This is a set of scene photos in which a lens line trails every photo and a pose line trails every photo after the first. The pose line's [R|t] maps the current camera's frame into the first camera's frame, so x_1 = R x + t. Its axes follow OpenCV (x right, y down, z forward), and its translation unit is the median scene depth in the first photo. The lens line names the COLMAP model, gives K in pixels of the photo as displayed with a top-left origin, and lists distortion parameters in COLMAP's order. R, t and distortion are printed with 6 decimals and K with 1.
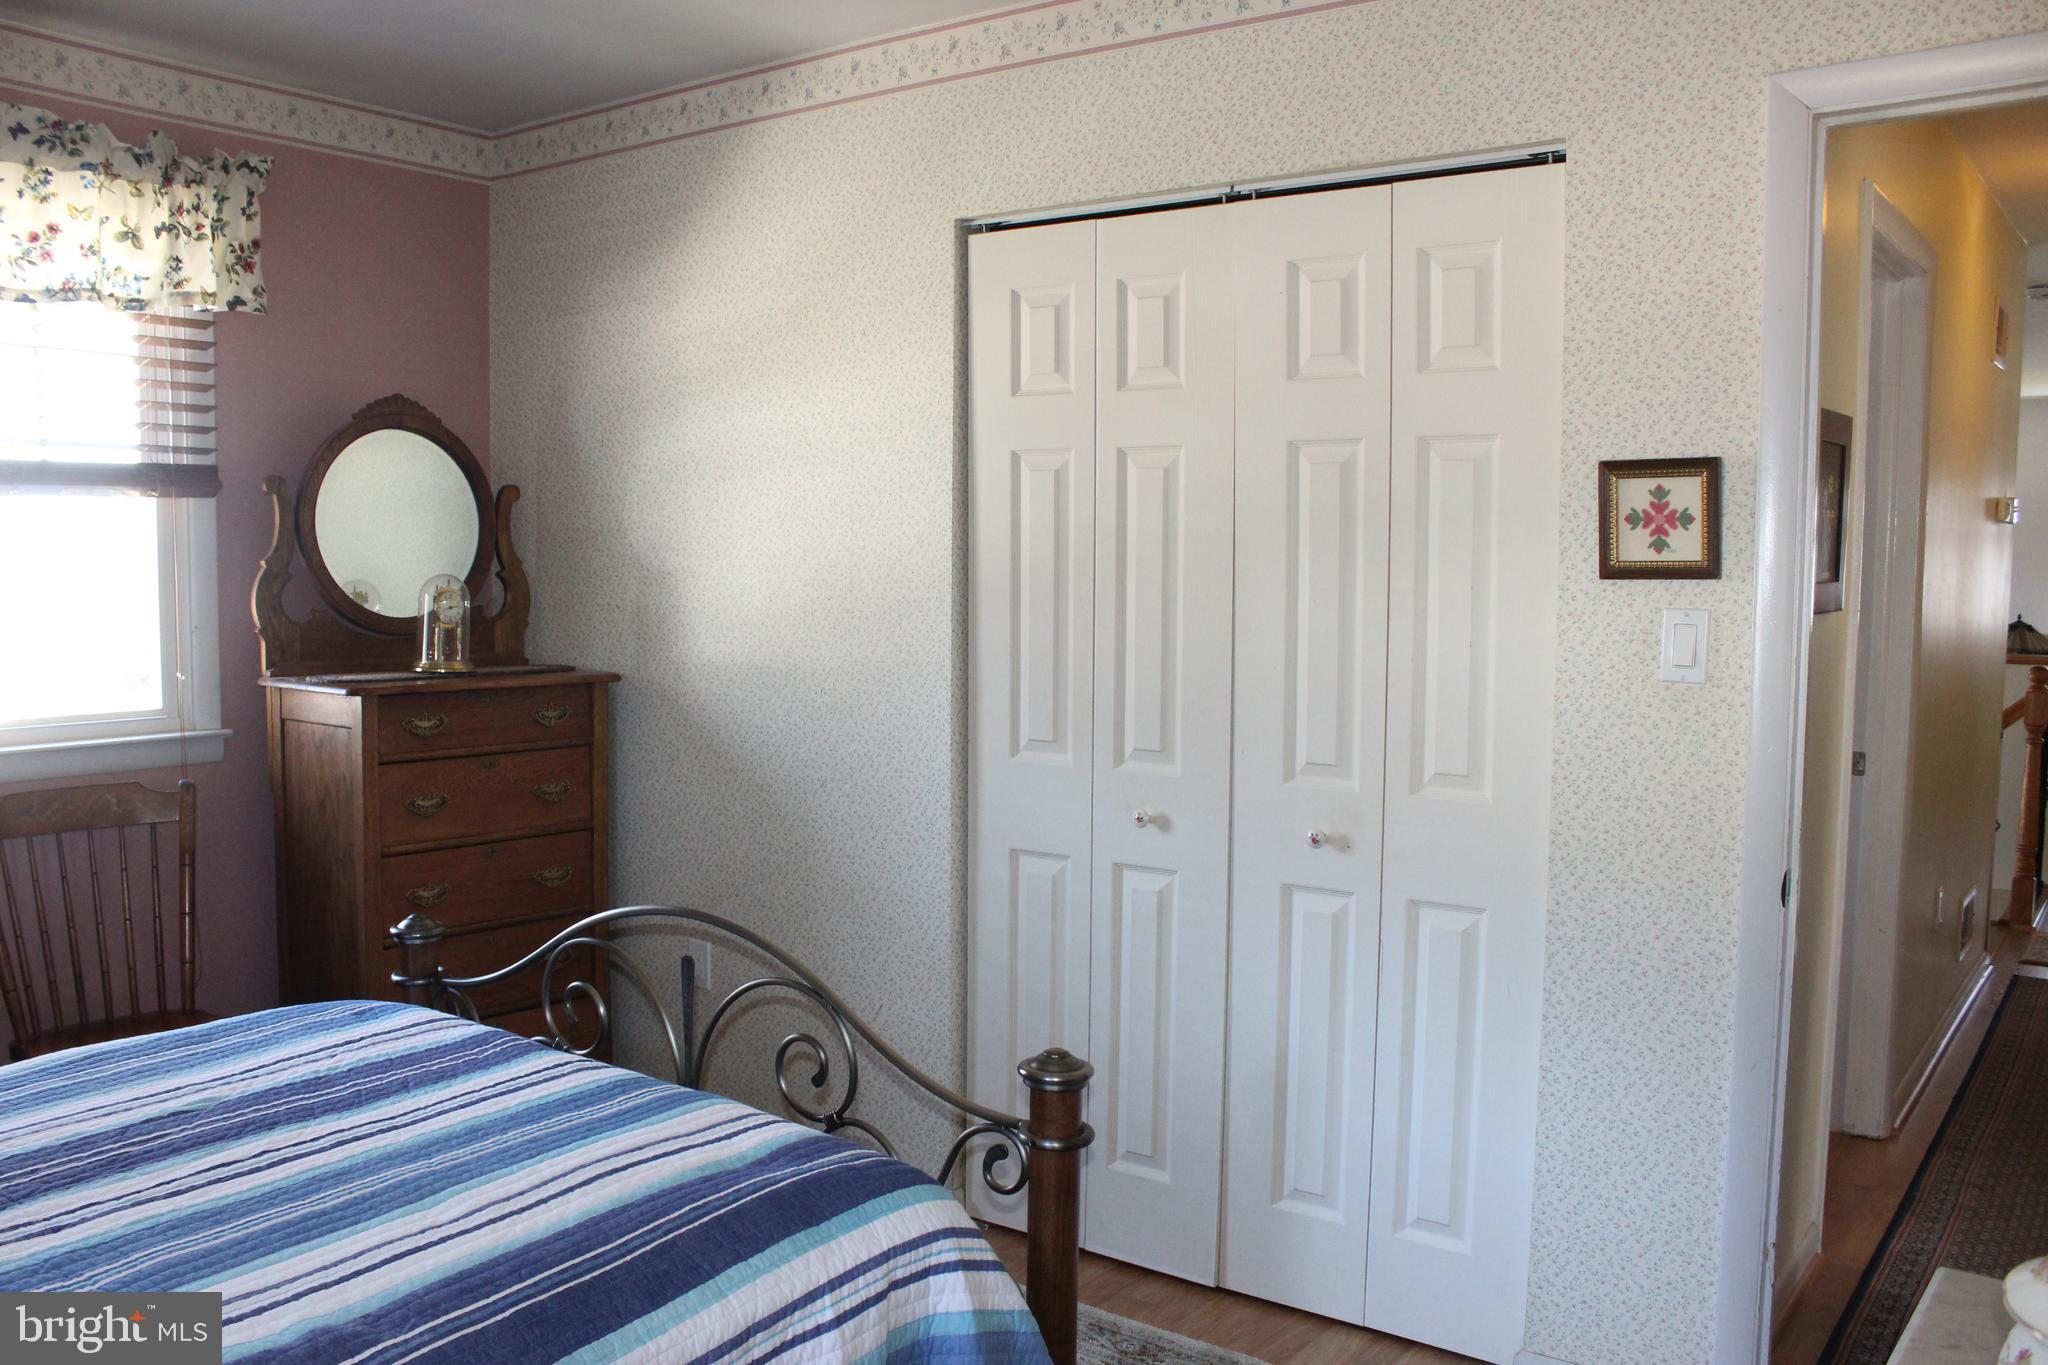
lens RADIAL K [[1702.2, 0, 1020.9], [0, 1702.2, 686.0], [0, 0, 1]] dist [-0.163717, 0.143698]
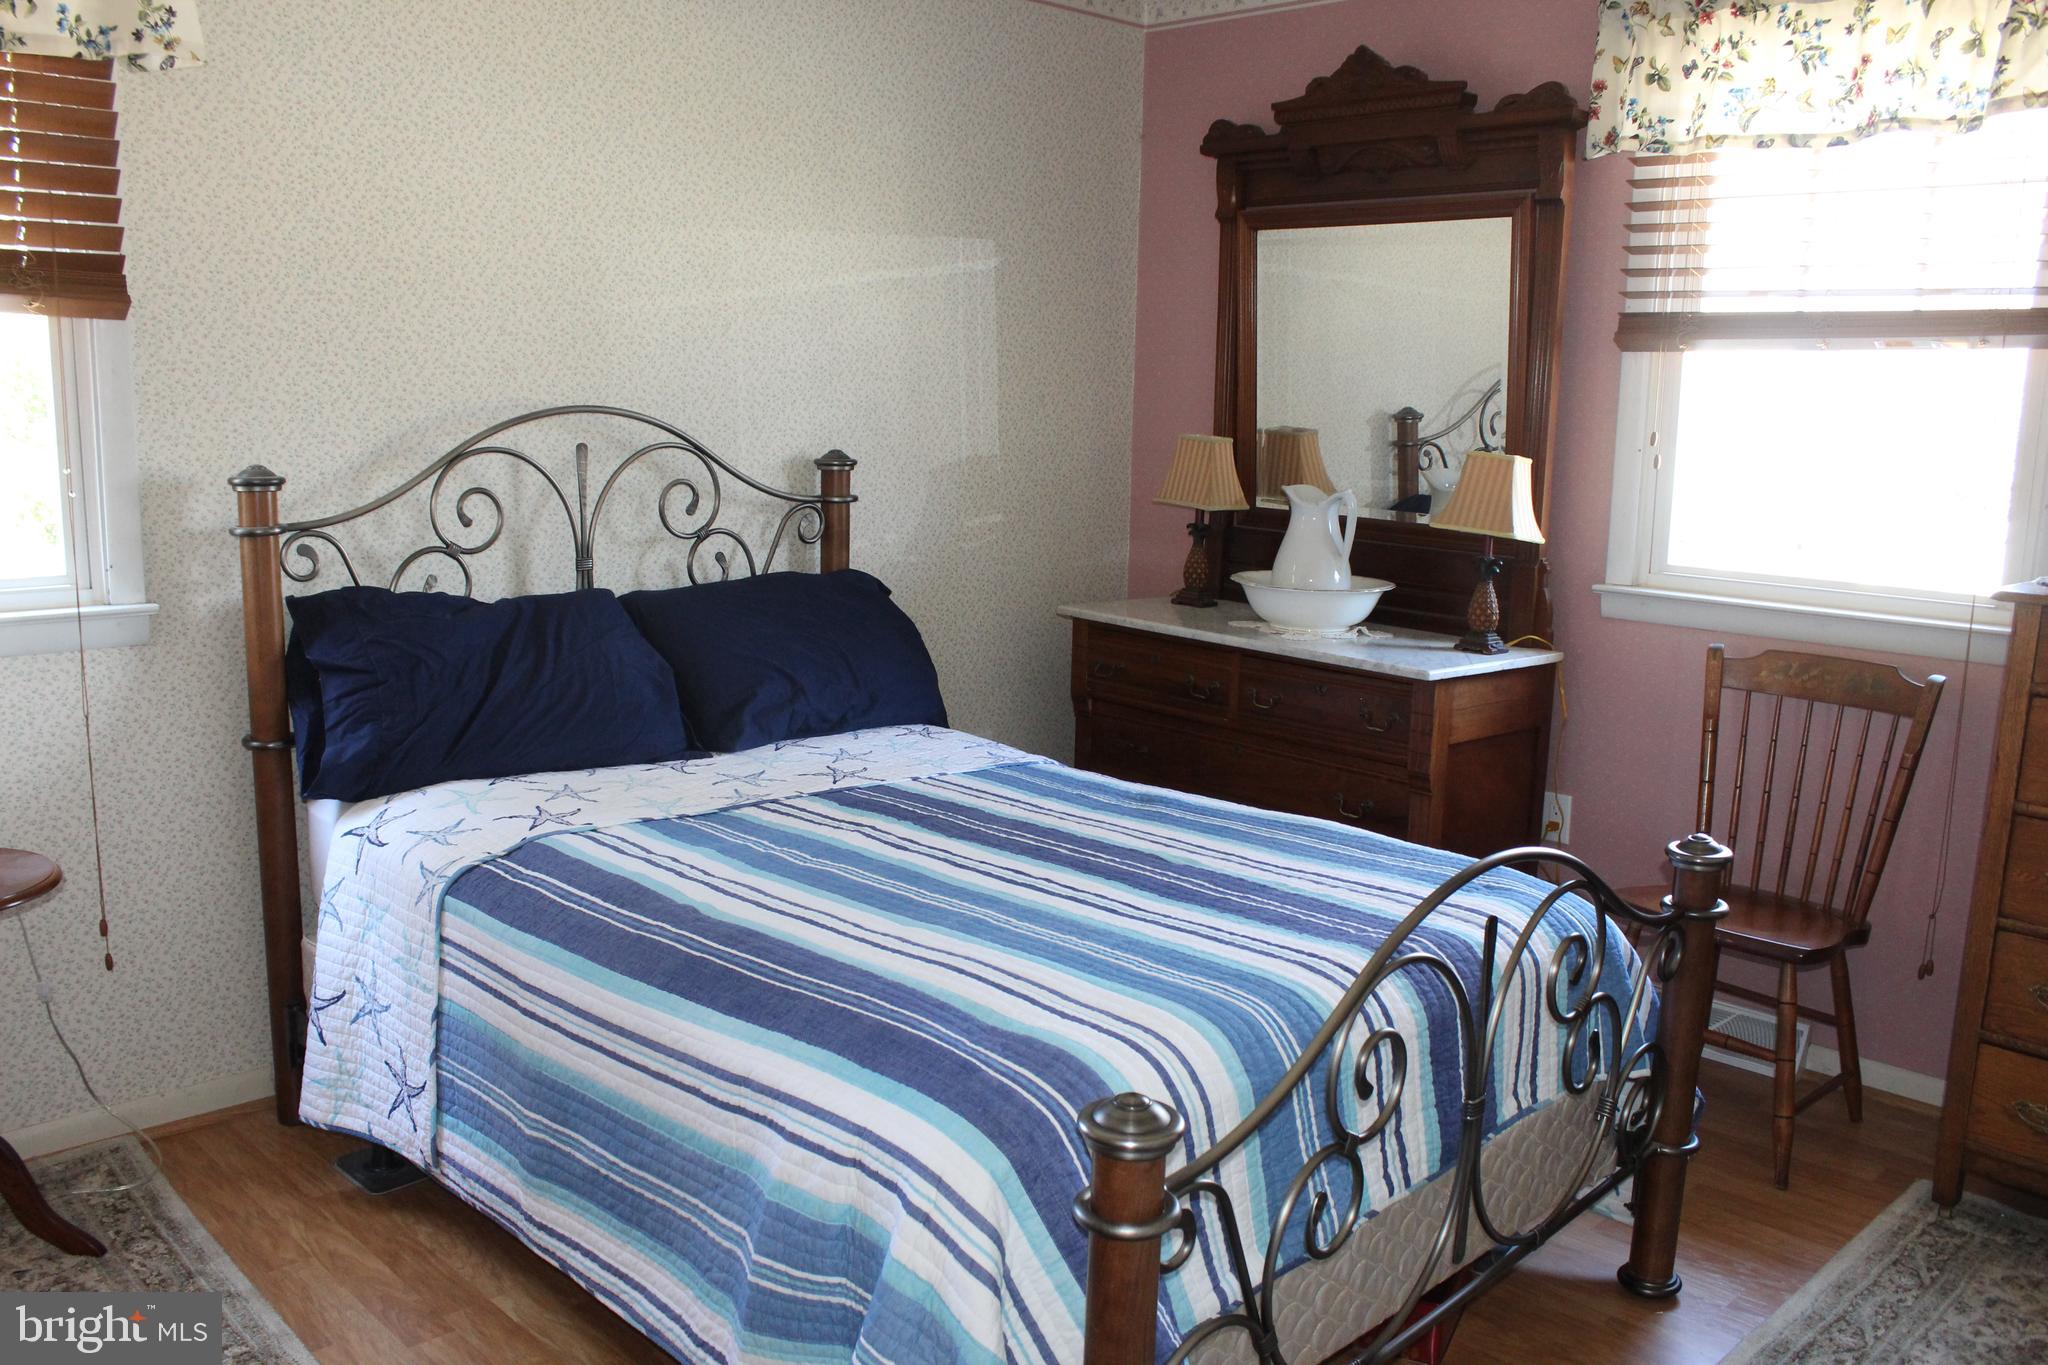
lens RADIAL K [[1702.2, 0, 963.0], [0, 1702.2, 692.3], [0, 0, 1]] dist [-0.163717, 0.143698]
pose [[-0.181172, 0.166216, -0.969303, 0.702434], [-0.092350, 0.978383, 0.185034, -0.076512], [0.979106, 0.123038, -0.161905, 1.041257]]
